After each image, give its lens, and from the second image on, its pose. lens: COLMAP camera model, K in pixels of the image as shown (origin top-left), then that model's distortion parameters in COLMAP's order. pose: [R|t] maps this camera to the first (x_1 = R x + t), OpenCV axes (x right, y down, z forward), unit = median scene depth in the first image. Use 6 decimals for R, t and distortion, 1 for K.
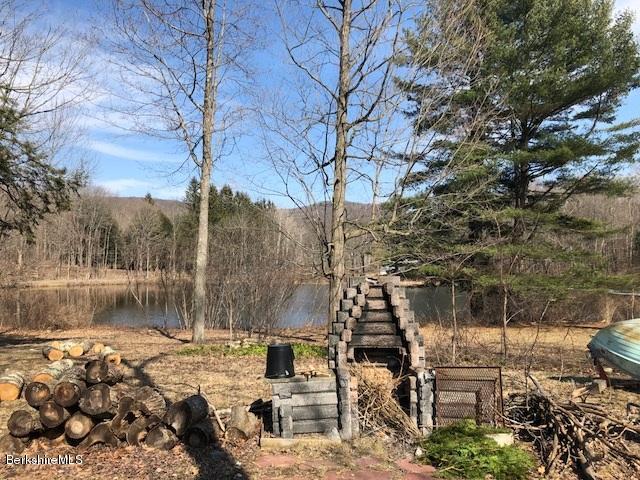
lens RADIAL K [[520.4, 0, 320.0], [0, 520.4, 240.0], [0, 0, 1]] dist [0.004441, 0.000718]
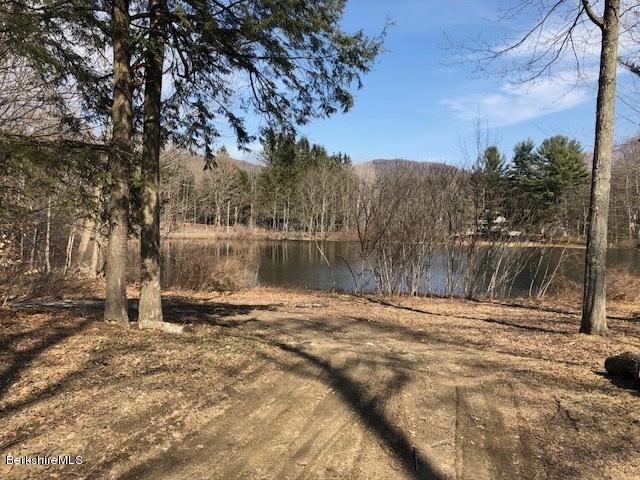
lens RADIAL K [[520.4, 0, 320.0], [0, 520.4, 240.0], [0, 0, 1]] dist [0.004441, 0.000718]
pose [[0.995176, 0.021896, -0.095633, -0.065219], [-0.014288, 0.996730, 0.079531, 0.006693], [0.097062, -0.077780, 0.992234, 0.054109]]
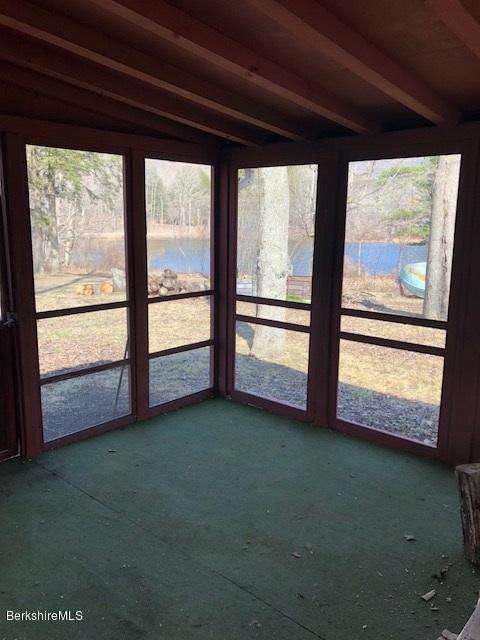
lens RADIAL K [[520.4, 0, 240.0], [0, 520.4, 320.0], [0, 0, 1]] dist [0.004441, 0.000718]
pose [[0.974587, 0.054485, -0.217281, 0.019476], [-0.001881, 0.971926, 0.235279, -0.005565], [0.224000, -0.228891, 0.947329, -0.055545]]
